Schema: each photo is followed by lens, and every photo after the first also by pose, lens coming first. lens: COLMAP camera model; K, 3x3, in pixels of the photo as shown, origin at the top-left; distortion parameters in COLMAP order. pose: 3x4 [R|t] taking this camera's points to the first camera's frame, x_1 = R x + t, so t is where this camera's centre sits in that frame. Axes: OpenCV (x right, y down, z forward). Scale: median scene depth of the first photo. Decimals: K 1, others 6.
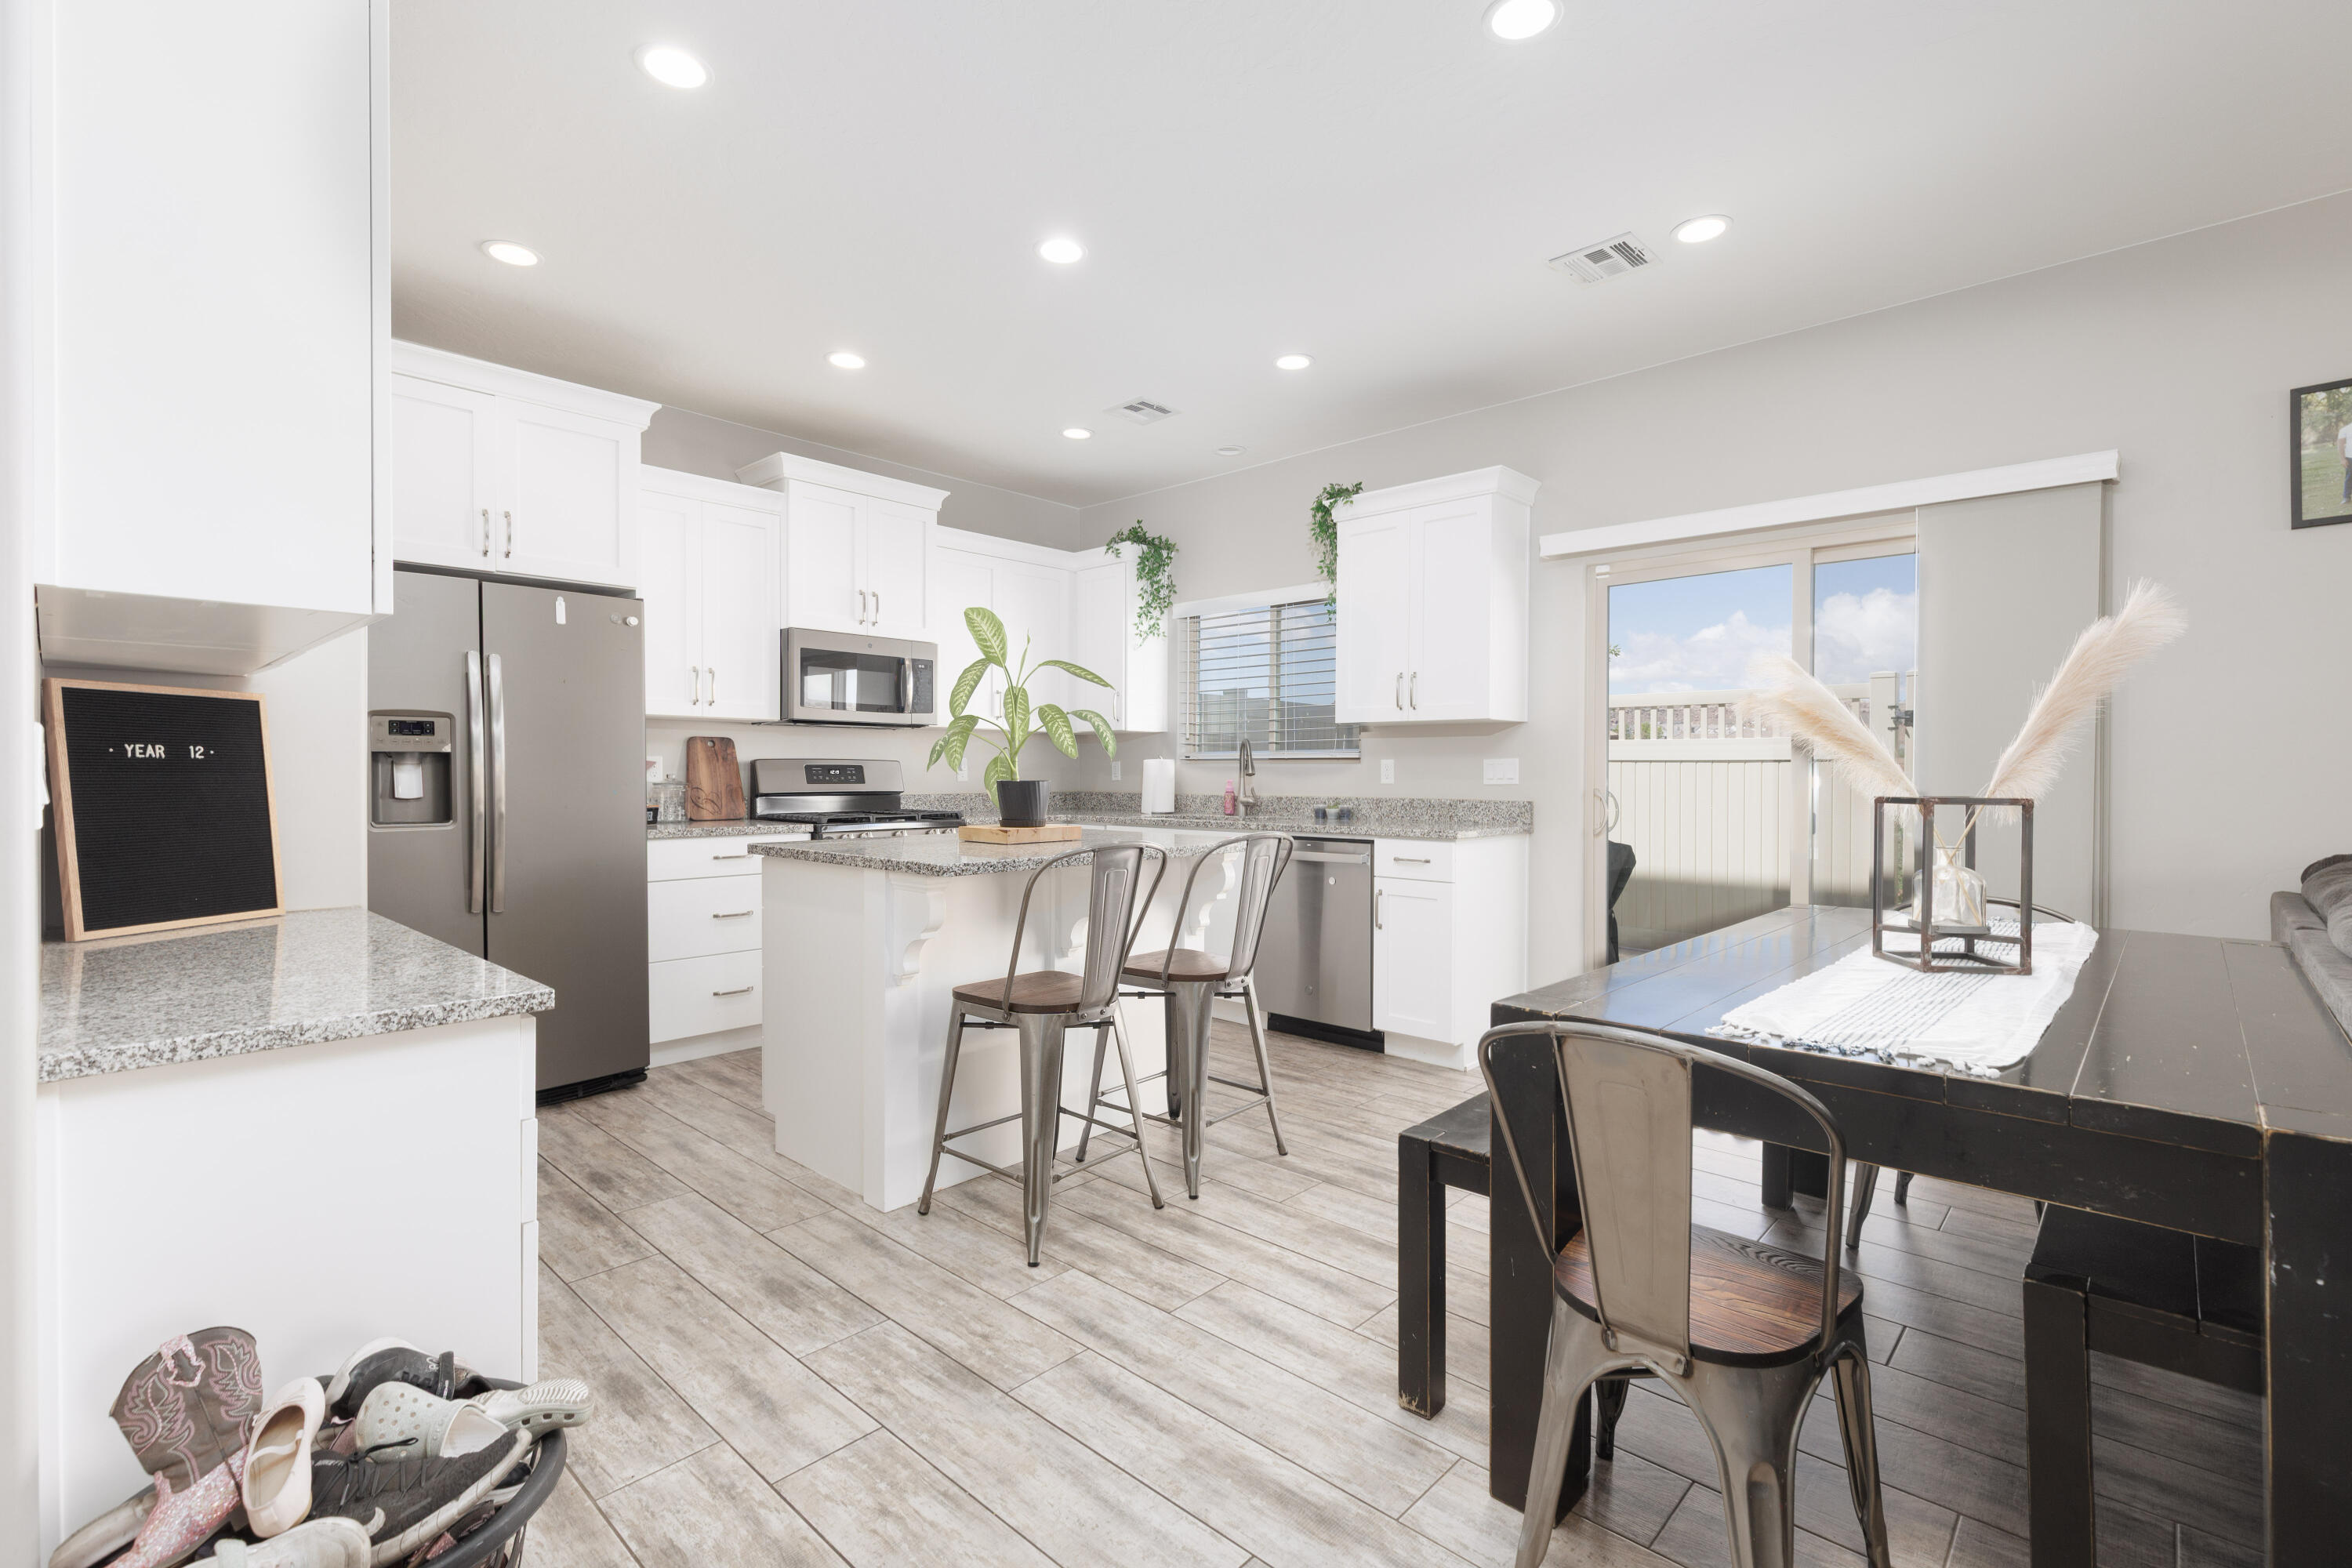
lens RADIAL K [[1057.9, 0, 1185.6], [0, 1057.9, 782.7], [0, 0, 1]] dist [0.007315, -0.001678]
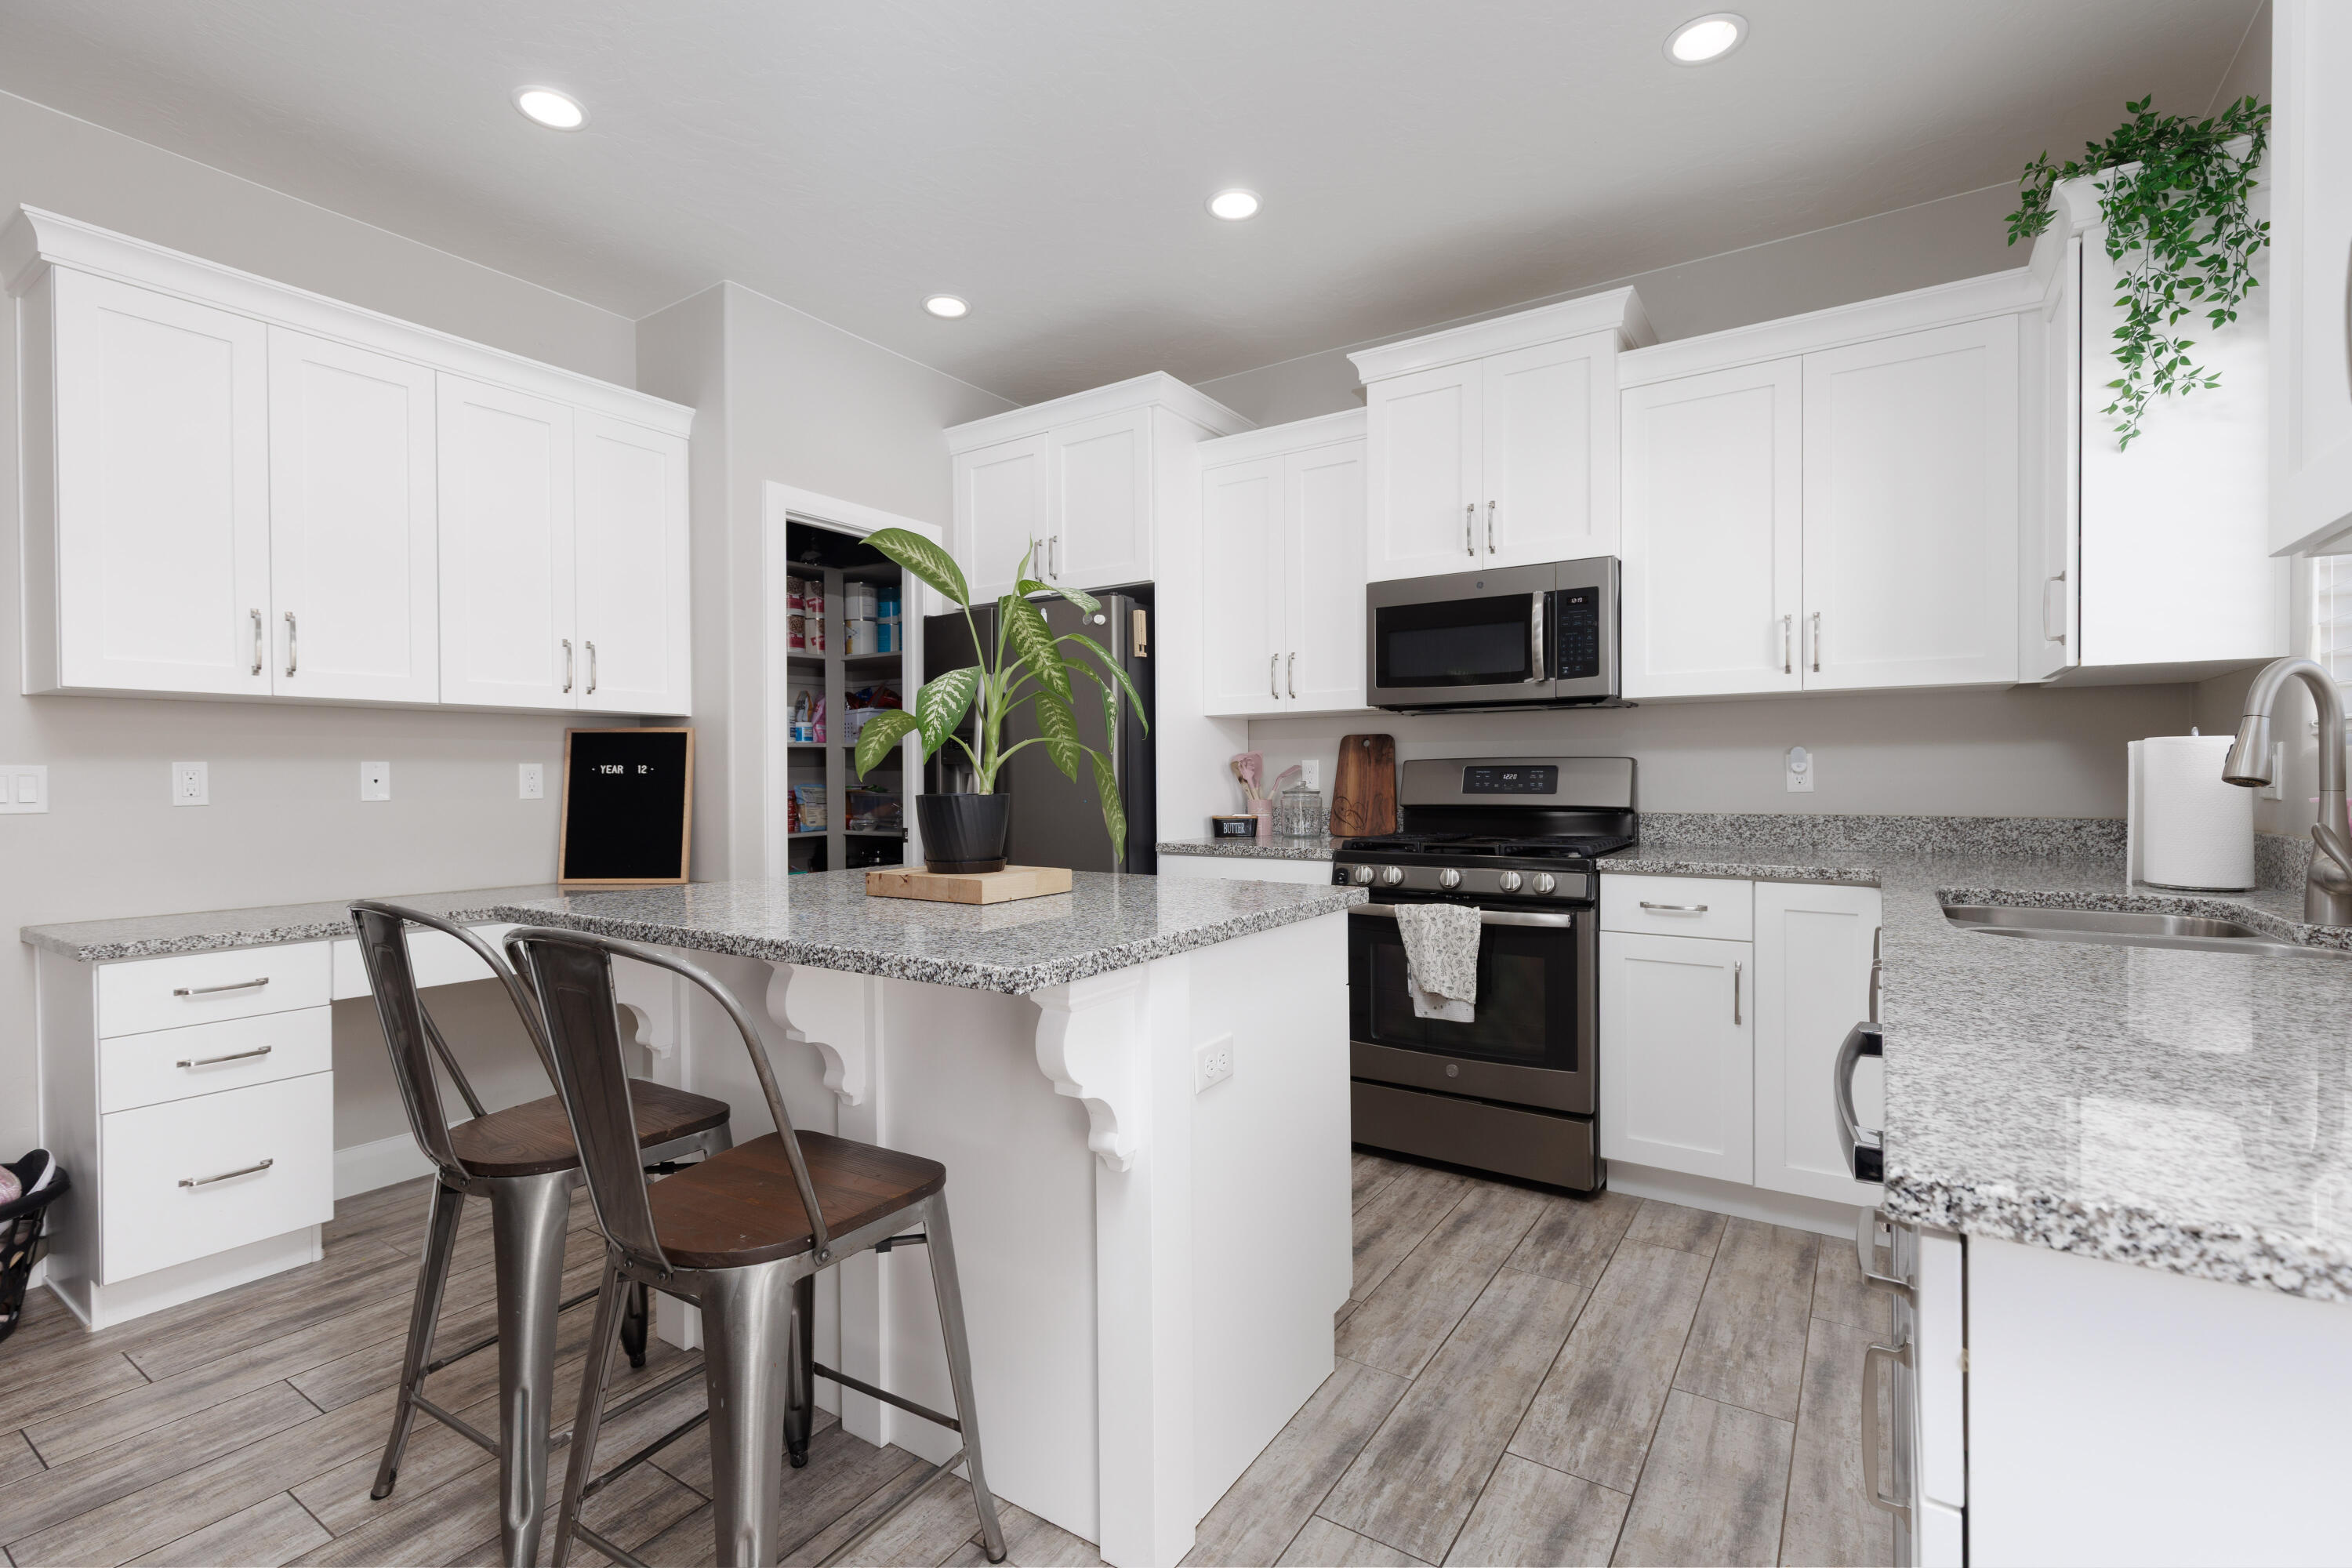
lens RADIAL K [[1057.9, 0, 1182.2], [0, 1057.9, 776.2], [0, 0, 1]] dist [0.007315, -0.001678]
pose [[0.159597, -0.000705, -0.987182, 0.384059], [-0.002882, 0.999995, -0.001180, -0.011006], [0.987178, 0.003033, 0.159594, 0.856296]]
